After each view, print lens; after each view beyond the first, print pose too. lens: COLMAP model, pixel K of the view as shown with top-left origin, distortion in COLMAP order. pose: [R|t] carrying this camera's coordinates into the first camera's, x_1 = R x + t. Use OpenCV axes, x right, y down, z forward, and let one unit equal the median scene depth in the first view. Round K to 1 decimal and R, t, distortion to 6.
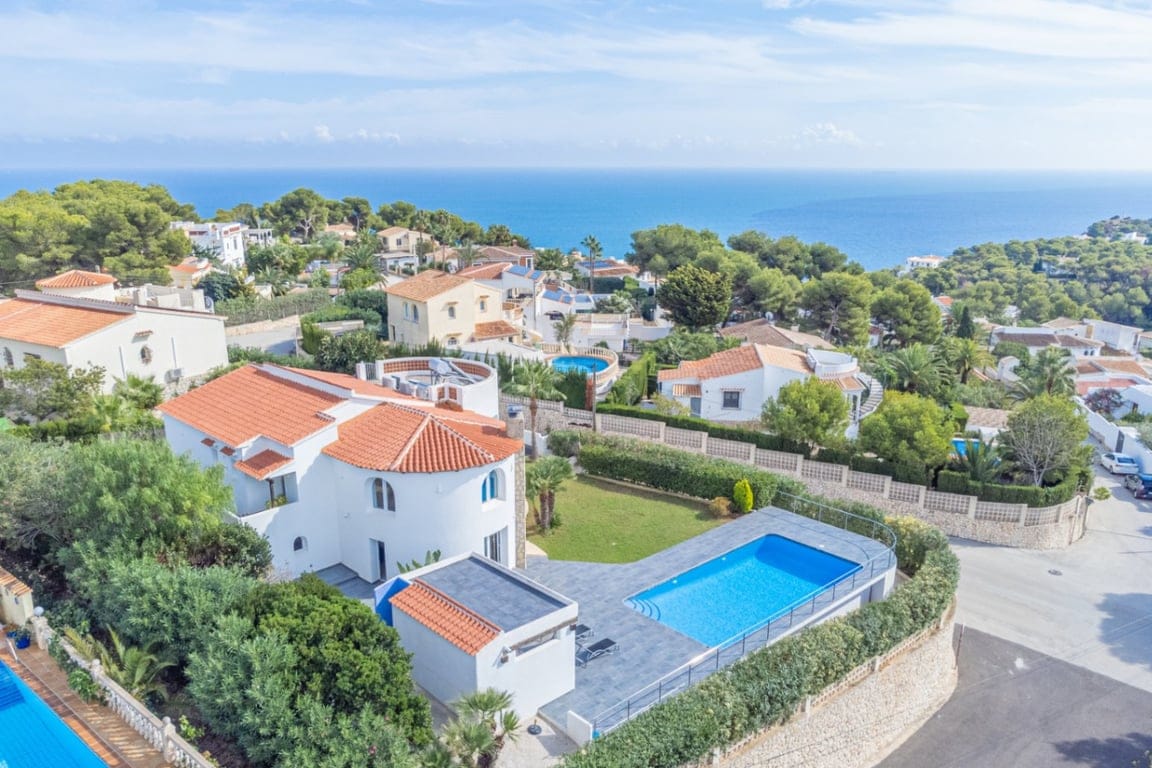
lens RADIAL K [[780.4, 0, 576.0], [0, 780.4, 384.0], [0, 0, 1]] dist [0.001641, -0.001195]
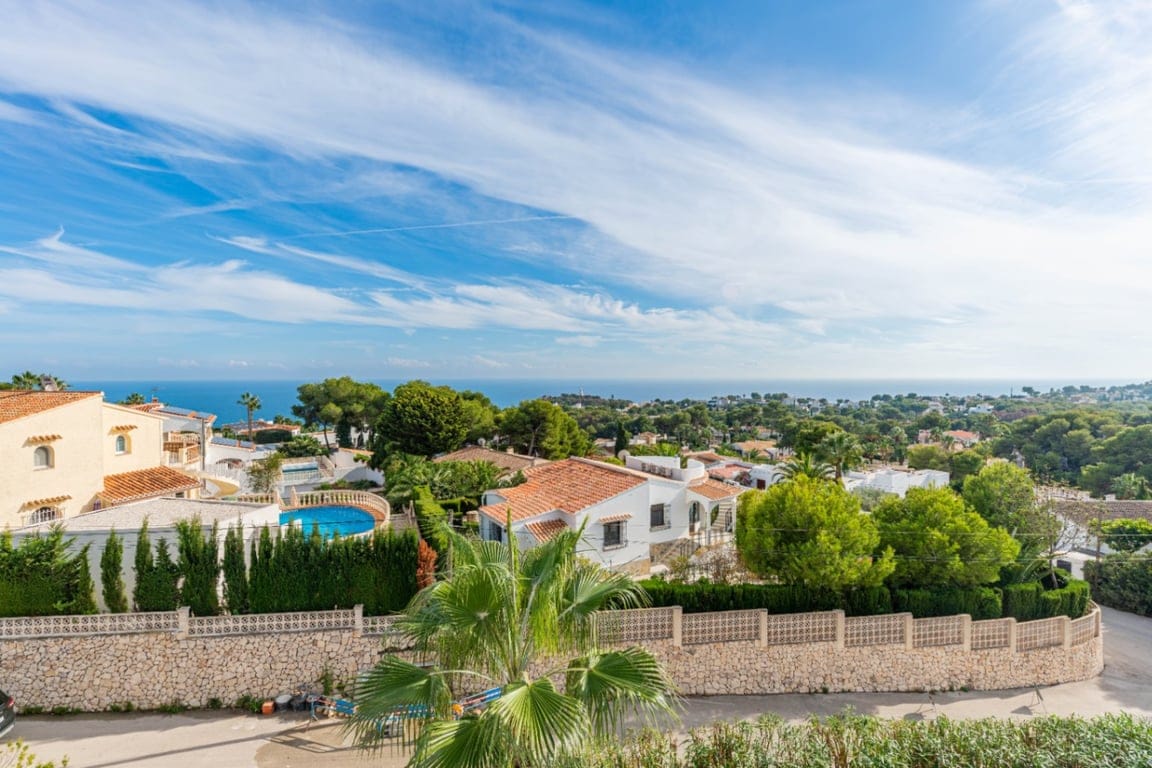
lens RADIAL K [[493.2, 0, 579.3], [0, 493.2, 370.5], [0, 0, 1]] dist [0.002592, -0.000182]
pose [[0.797494, 0.009709, 0.603249, -0.070980], [0.148194, 0.966086, -0.211461, -0.024358], [-0.584844, 0.258037, 0.769009, 0.500643]]
